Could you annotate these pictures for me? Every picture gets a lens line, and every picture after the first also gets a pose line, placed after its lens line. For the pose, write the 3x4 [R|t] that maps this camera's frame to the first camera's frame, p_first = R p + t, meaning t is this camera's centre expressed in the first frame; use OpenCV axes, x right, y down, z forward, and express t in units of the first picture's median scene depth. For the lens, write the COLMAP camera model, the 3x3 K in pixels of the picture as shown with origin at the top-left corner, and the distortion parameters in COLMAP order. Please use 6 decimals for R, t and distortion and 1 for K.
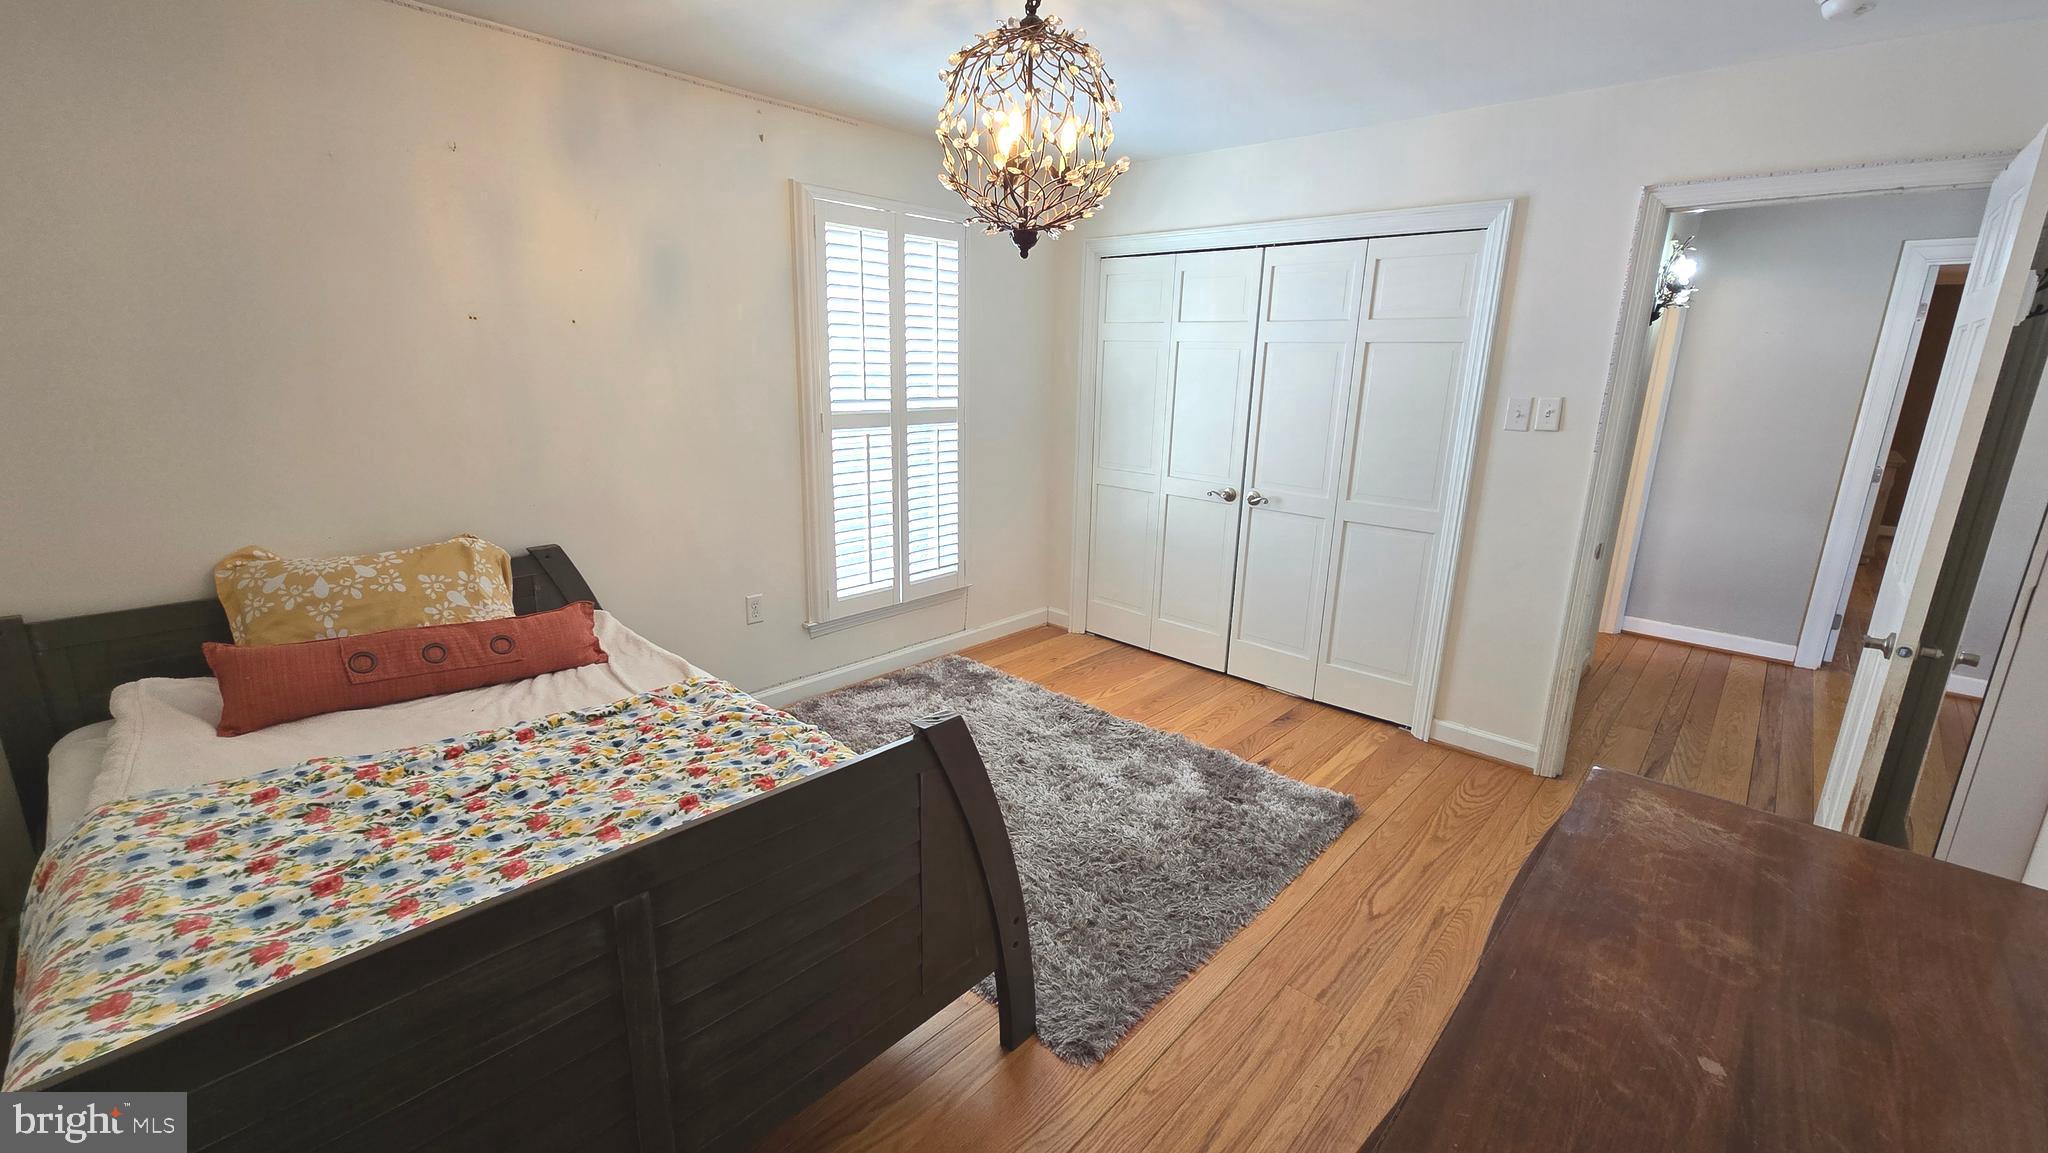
lens RADIAL K [[838.2, 0, 1020.5], [0, 838.2, 572.7], [0, 0, 1]] dist [0.002291, -0.000579]
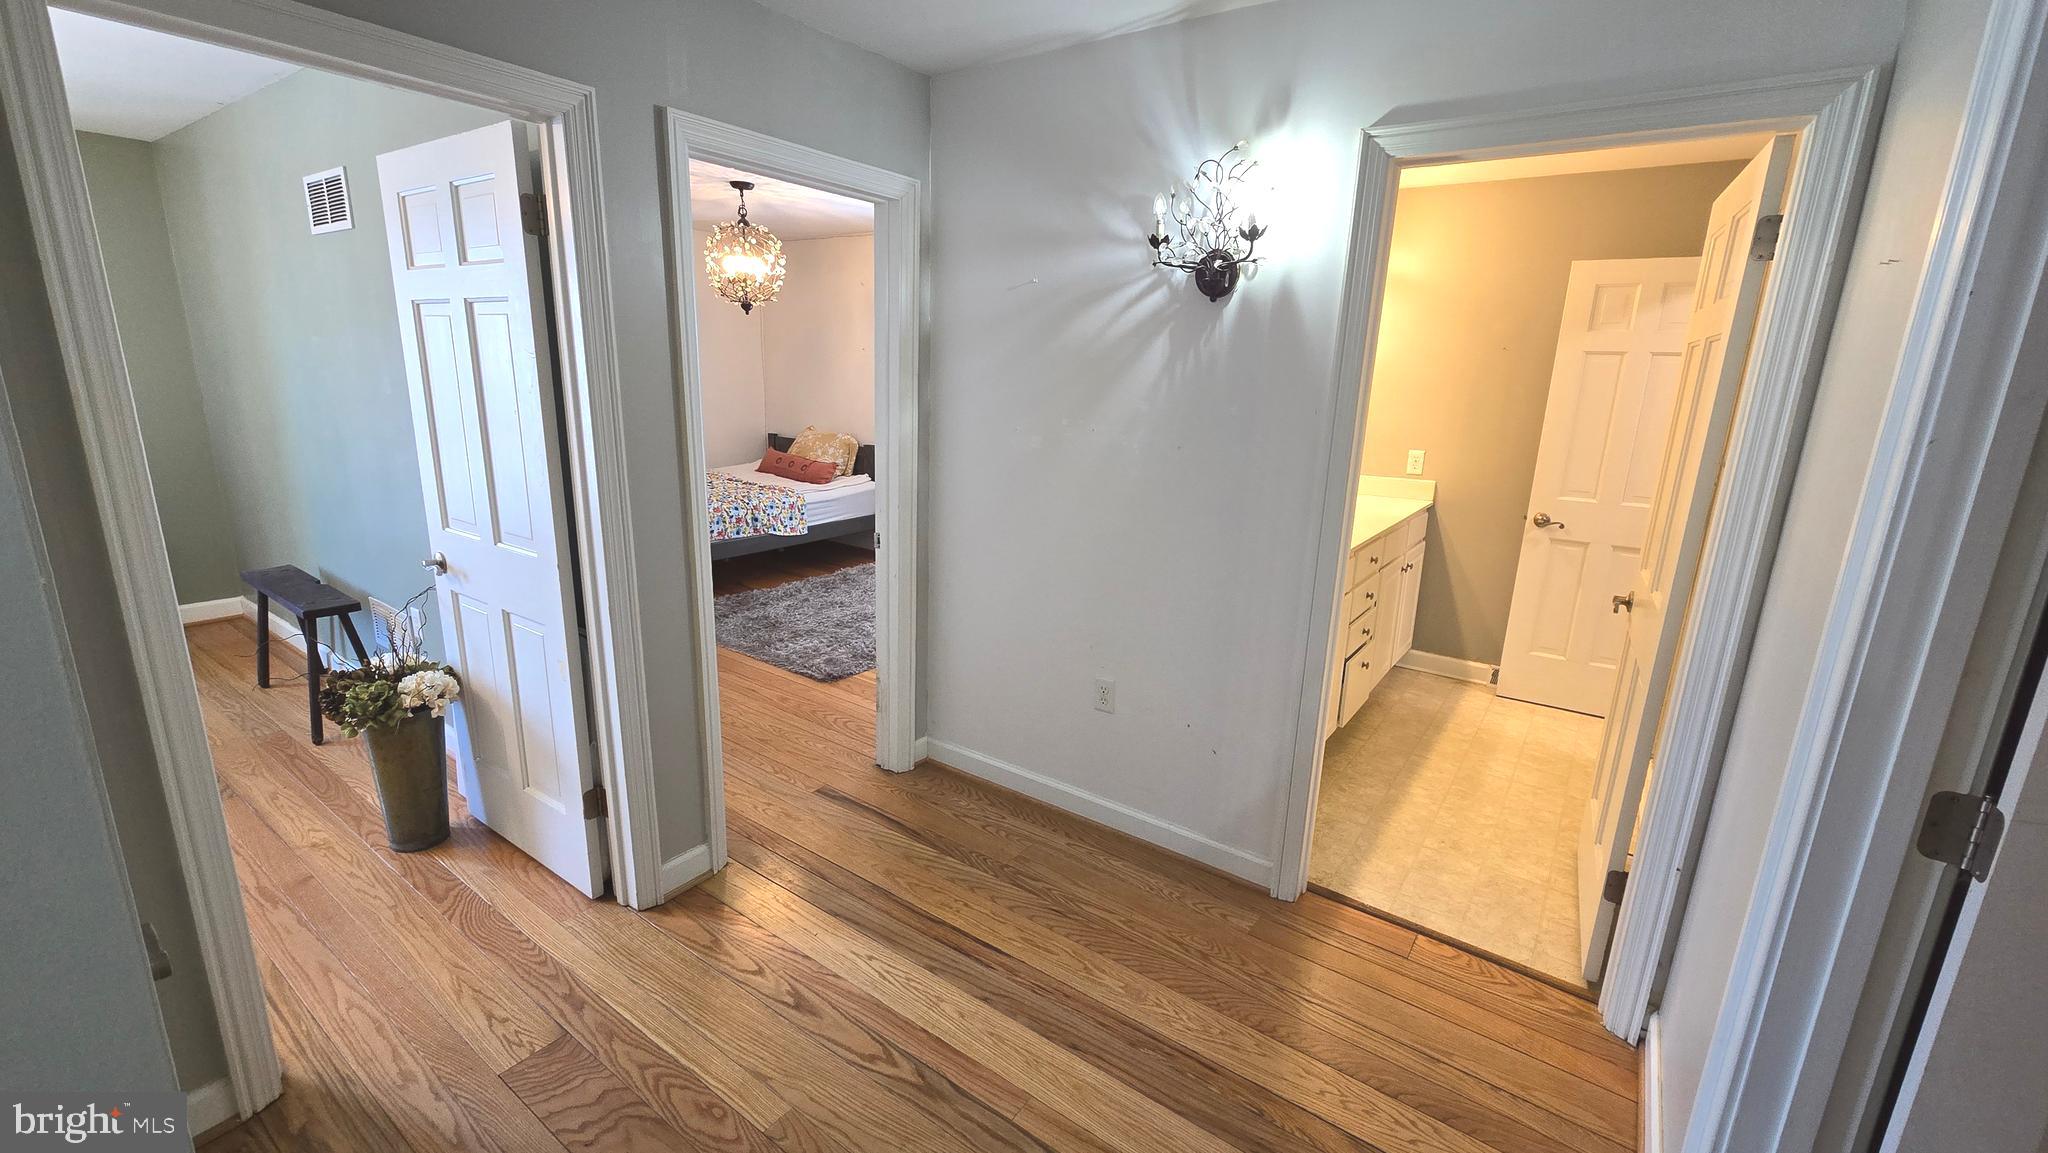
lens RADIAL K [[838.2, 0, 1020.5], [0, 838.2, 572.7], [0, 0, 1]] dist [0.002291, -0.000579]
pose [[0.126054, 0.224059, -0.966389, 1.384997], [-0.276432, 0.943508, 0.182697, -0.181334], [0.952731, 0.244112, 0.180870, 0.806497]]
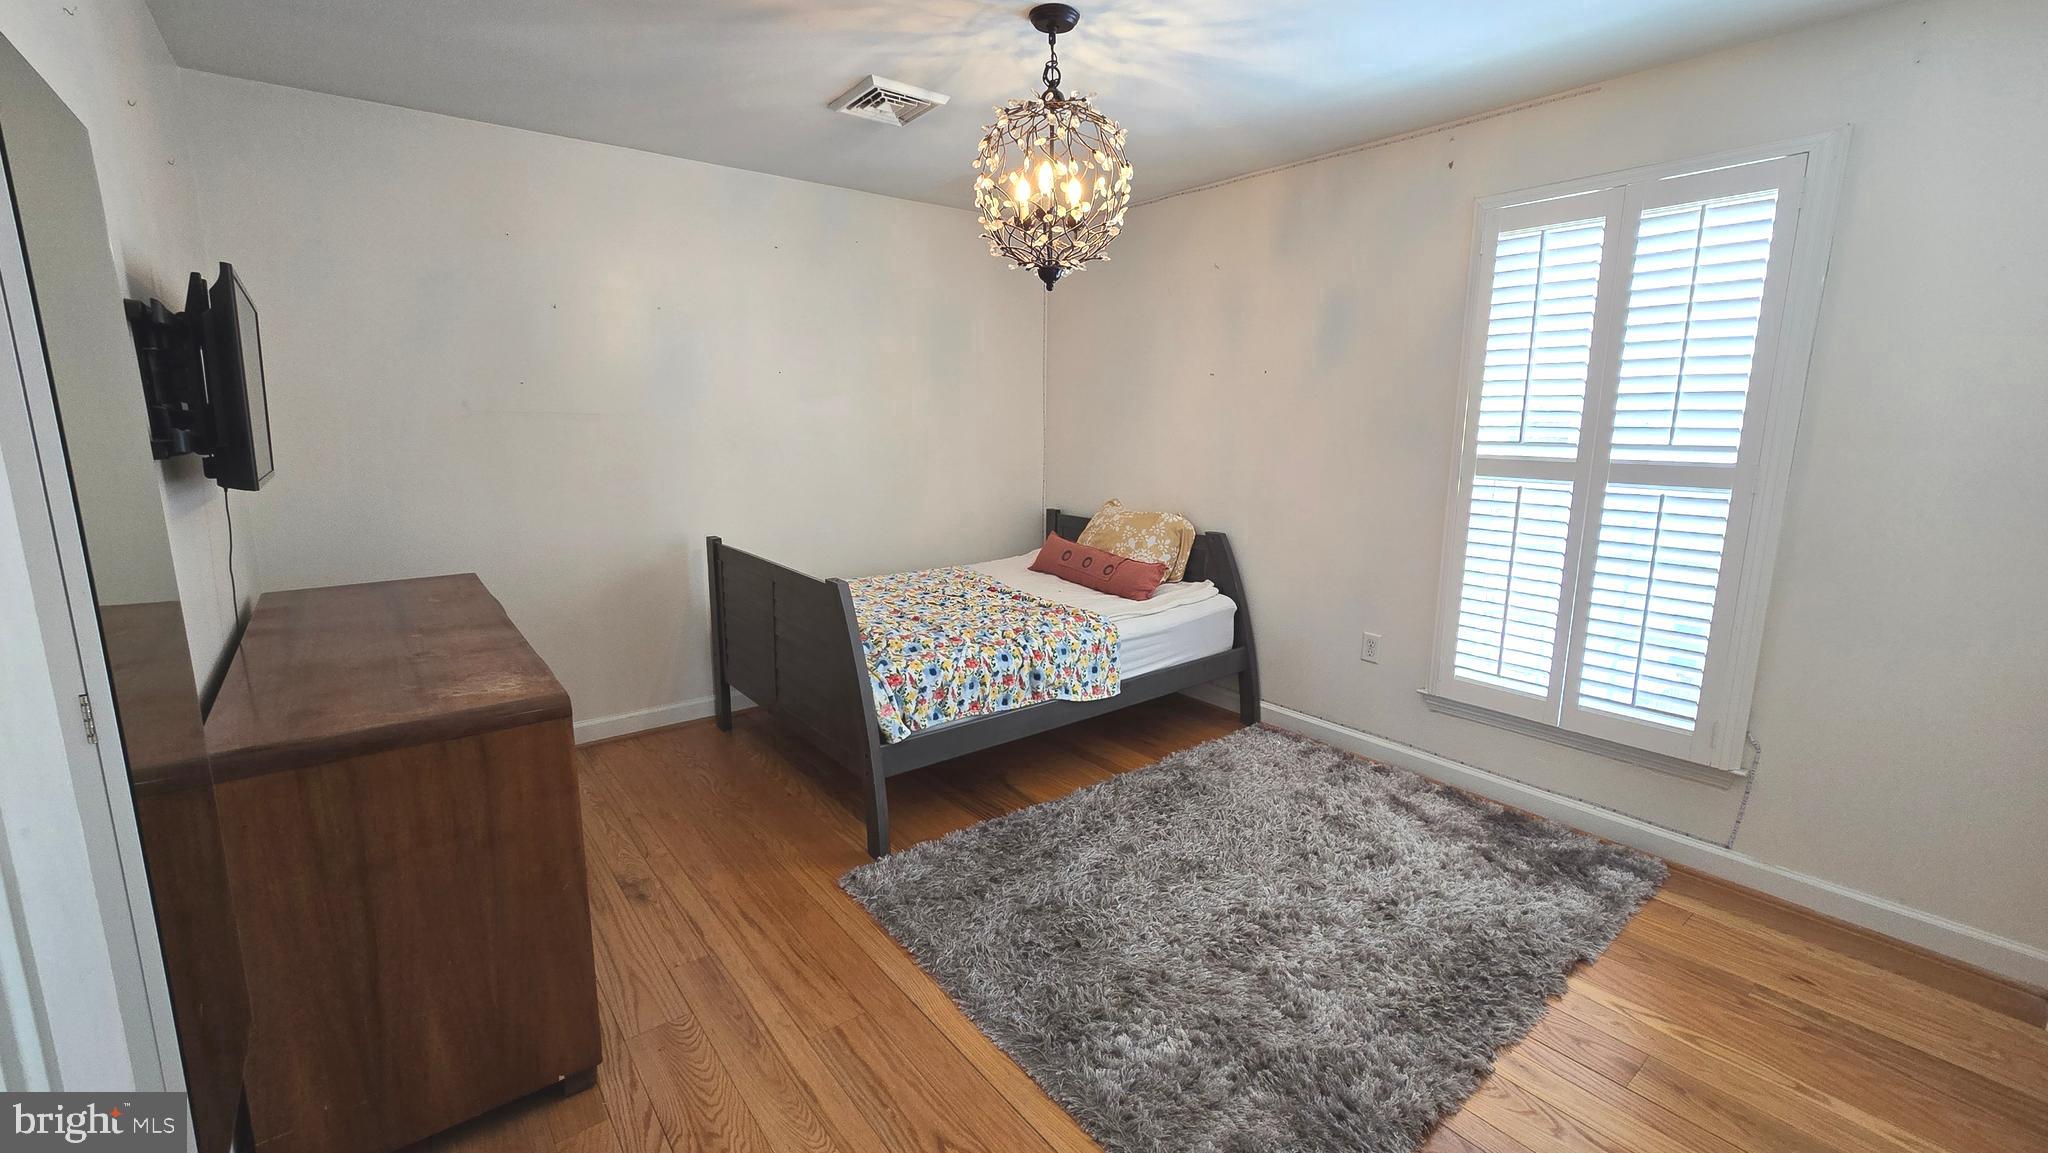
lens RADIAL K [[838.2, 0, 1020.5], [0, 838.2, 572.7], [0, 0, 1]] dist [0.002291, -0.000579]
pose [[-0.155599, 0.160054, -0.974768, 0.652970], [-0.255970, 0.946548, 0.196280, -0.120956], [0.954080, 0.280053, -0.106313, 0.649094]]
